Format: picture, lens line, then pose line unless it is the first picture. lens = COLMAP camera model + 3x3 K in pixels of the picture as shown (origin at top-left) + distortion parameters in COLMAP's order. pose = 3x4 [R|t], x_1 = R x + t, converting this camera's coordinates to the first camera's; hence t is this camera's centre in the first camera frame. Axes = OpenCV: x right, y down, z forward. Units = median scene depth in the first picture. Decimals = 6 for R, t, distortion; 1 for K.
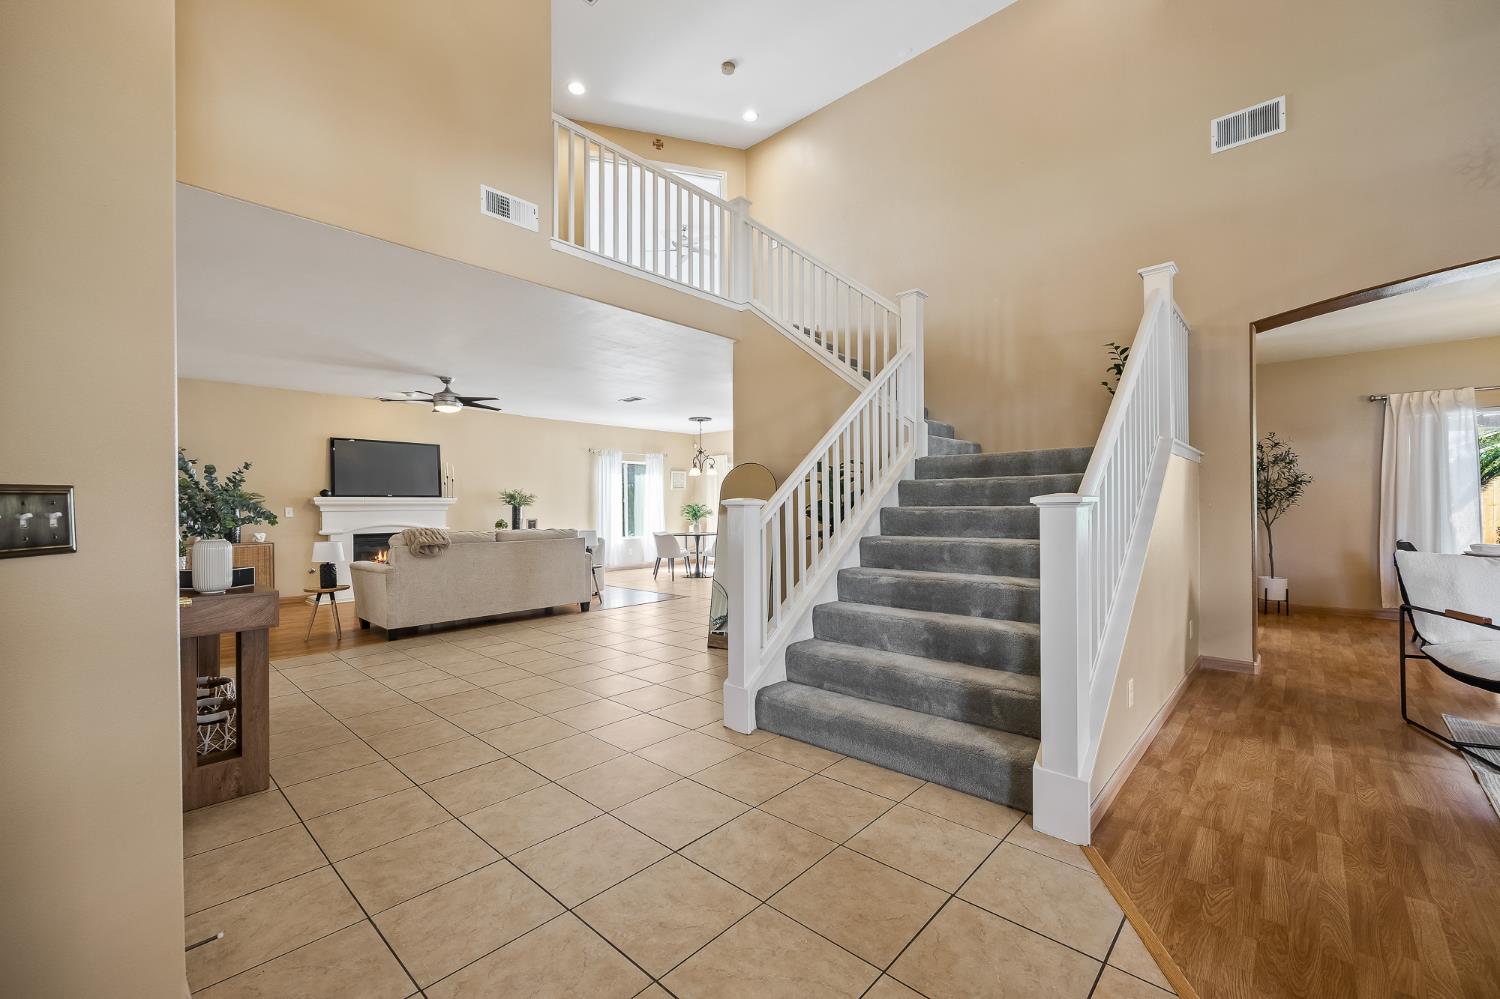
lens RADIAL K [[602.1, 0, 745.5], [0, 602.1, 508.3], [0, 0, 1]] dist [-0.000253, -0.000023]
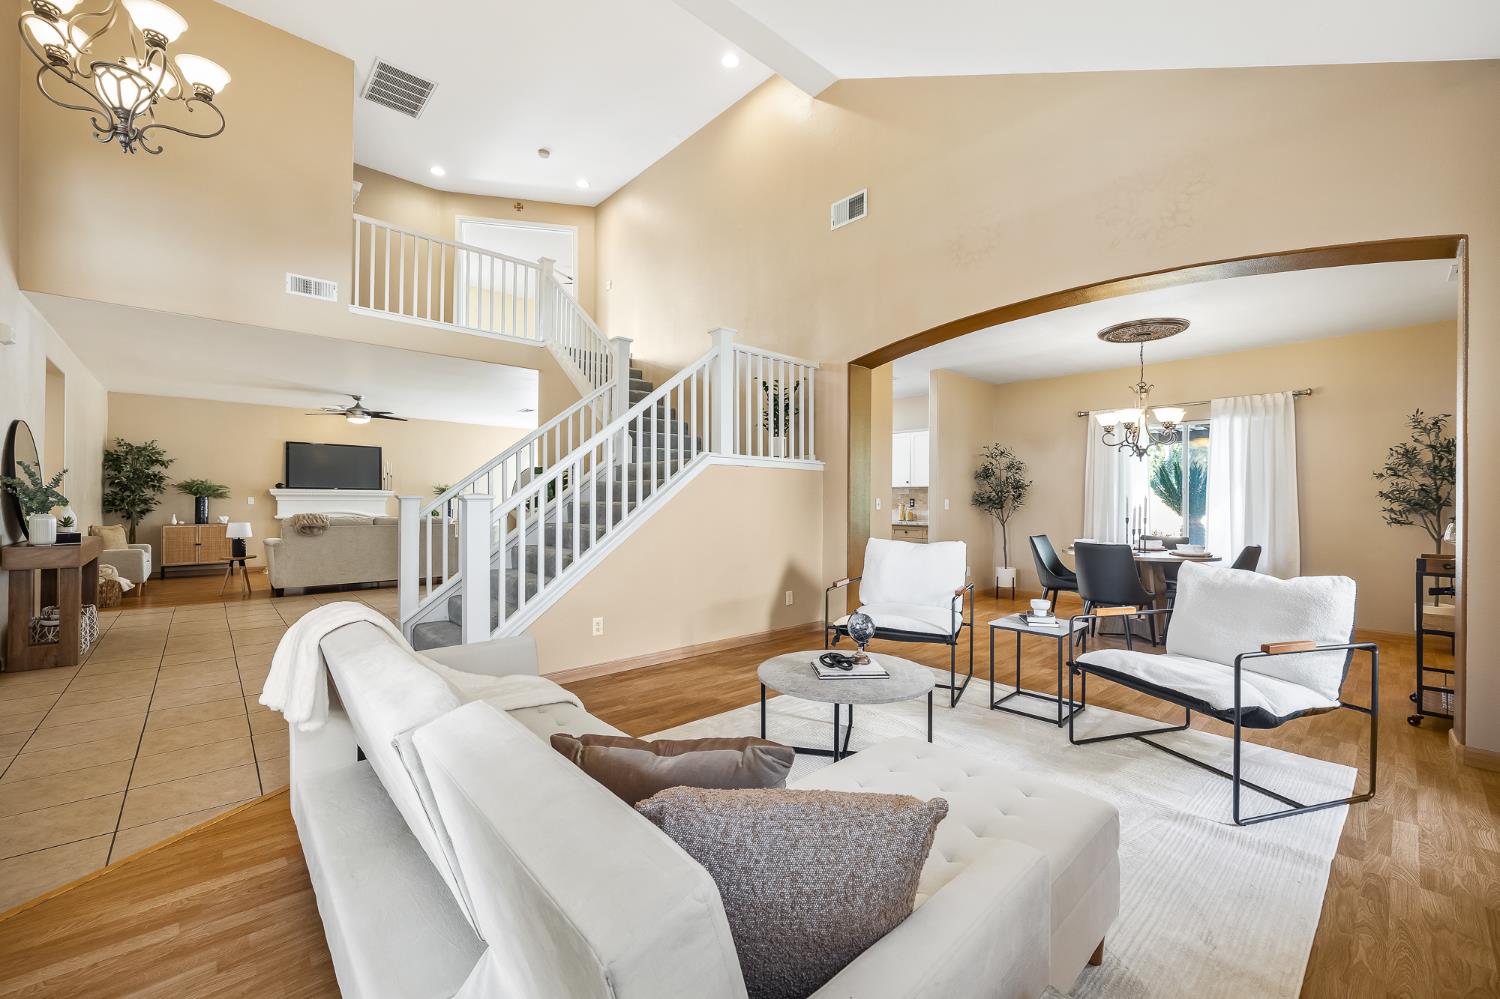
lens RADIAL K [[602.1, 0, 756.2], [0, 602.1, 500.5], [0, 0, 1]] dist [-0.000253, -0.000023]
pose [[0.995503, 0.012673, -0.093875, 0.485746], [-0.013152, 0.999903, -0.004486, -0.002295], [0.093809, 0.005701, 0.995574, -0.191219]]
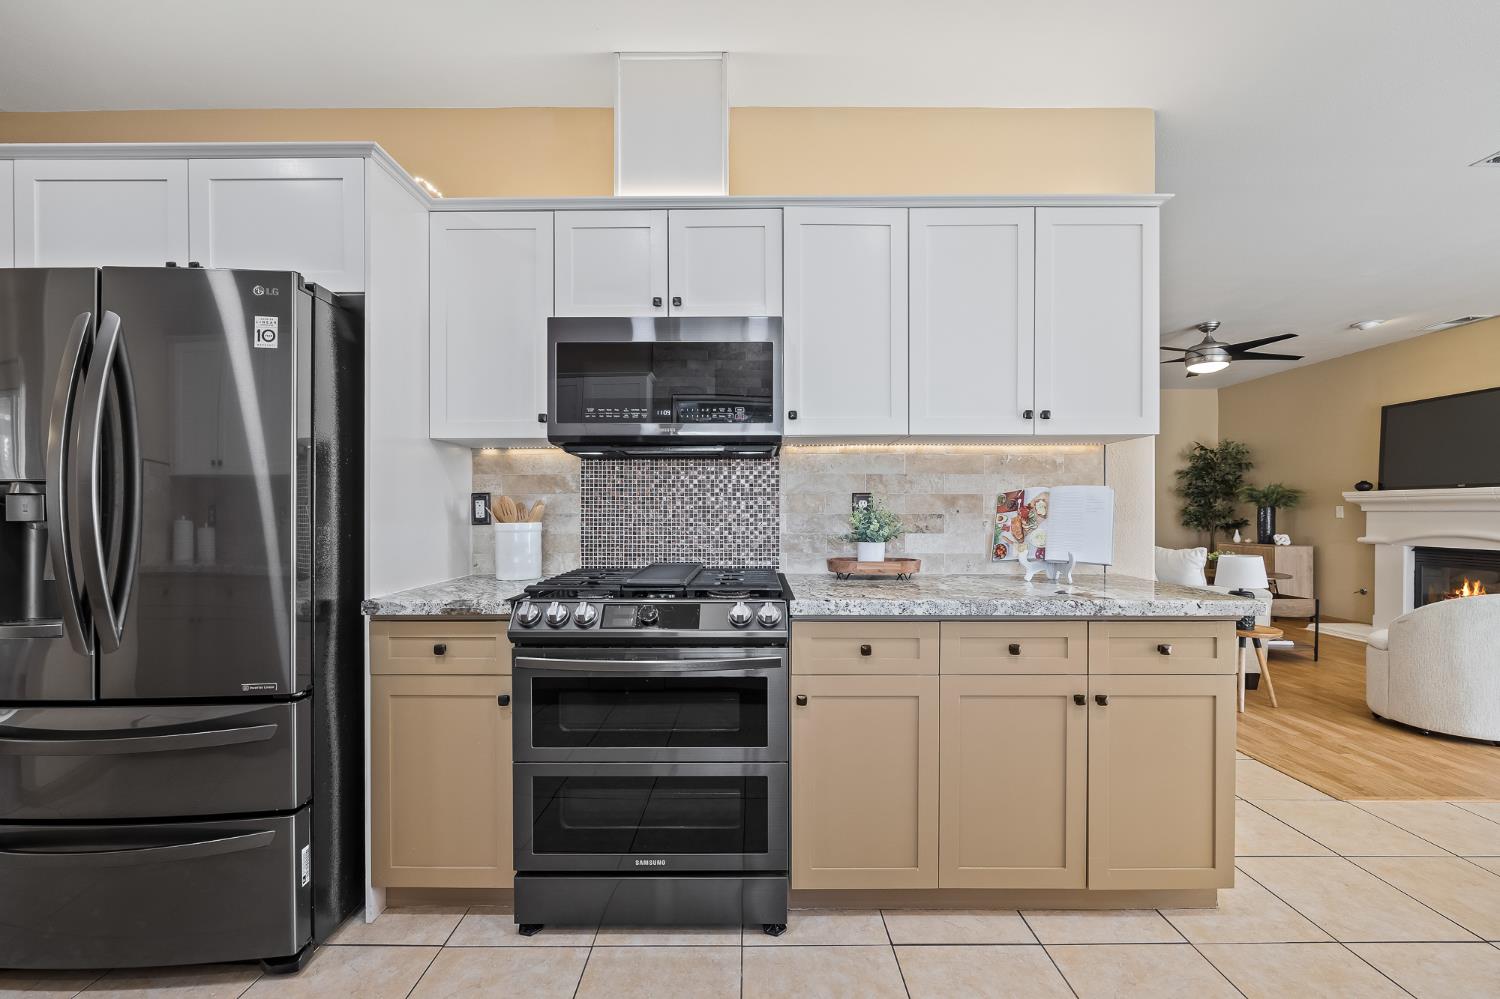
lens RADIAL K [[602.1, 0, 740.6], [0, 602.1, 504.8], [0, 0, 1]] dist [-0.000253, -0.000023]
pose [[-0.756360, 0.004886, -0.654137, 0.392191], [0.007768, 0.999969, -0.001513, -0.008659], [0.654109, -0.006226, -0.756375, 1.237166]]
